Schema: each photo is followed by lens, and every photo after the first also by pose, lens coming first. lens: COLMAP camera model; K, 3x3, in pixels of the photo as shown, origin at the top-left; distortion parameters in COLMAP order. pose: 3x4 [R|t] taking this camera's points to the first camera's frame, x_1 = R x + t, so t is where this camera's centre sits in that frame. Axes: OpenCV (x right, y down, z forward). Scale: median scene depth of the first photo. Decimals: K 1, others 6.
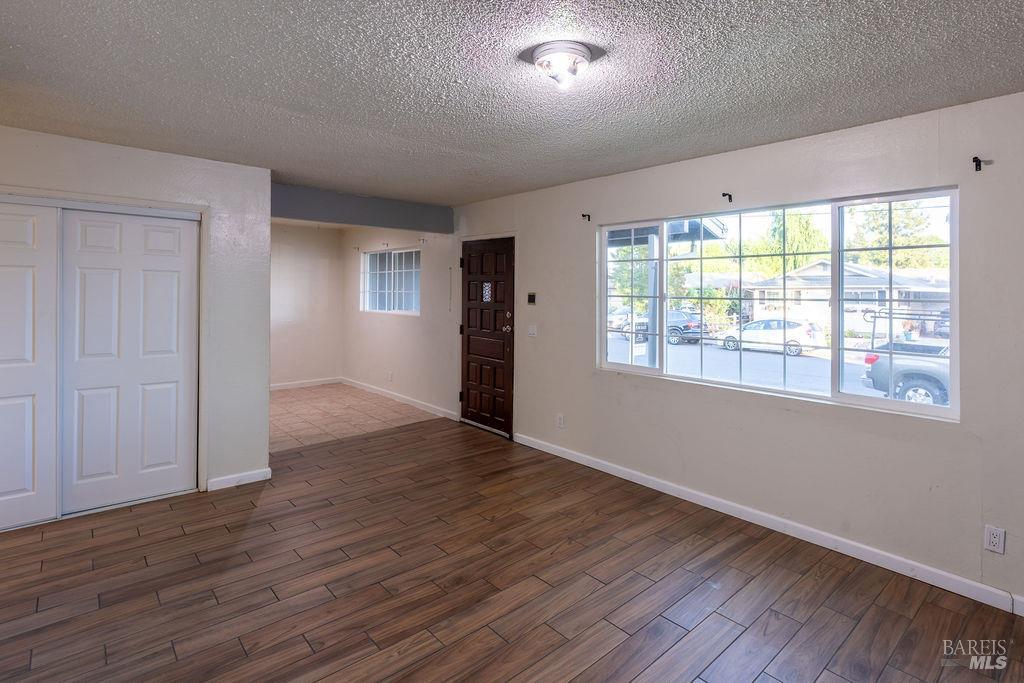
lens RADIAL K [[519.5, 0, 552.3], [0, 519.5, 296.9], [0, 0, 1]] dist [0.004090, 0.002326]
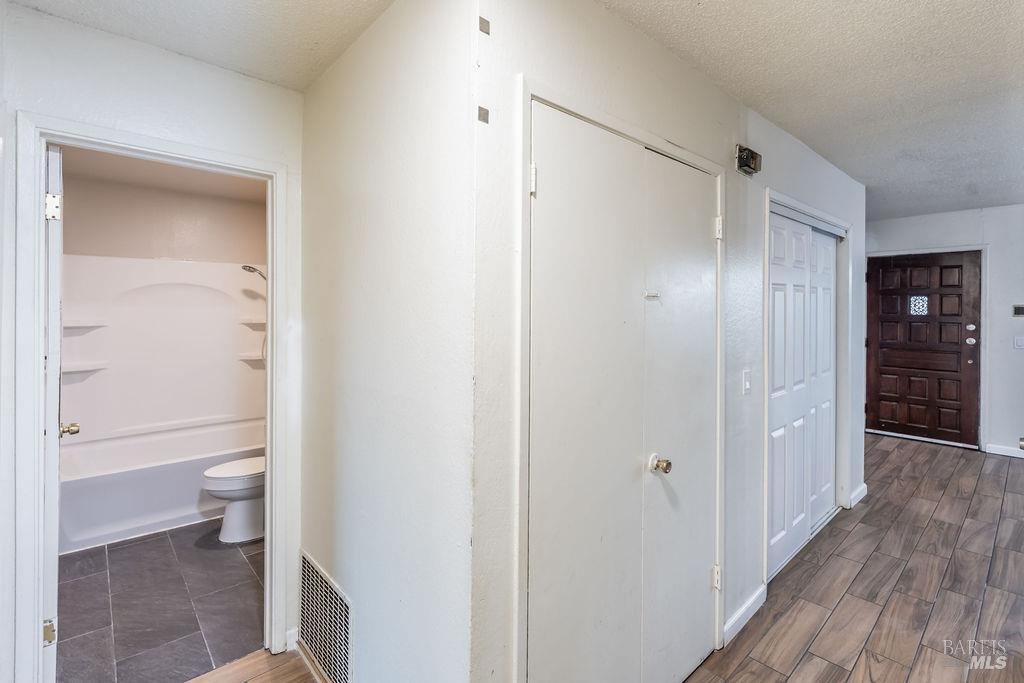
lens RADIAL K [[474.2, 0, 525.6], [0, 474.2, 302.9], [0, 0, 1]] dist [-0.004015, 0.002856]
pose [[0.999713, -0.015038, -0.018668, -0.876801], [0.014680, 0.999709, -0.019135, -0.007535], [0.018950, 0.018856, 0.999643, 0.054170]]
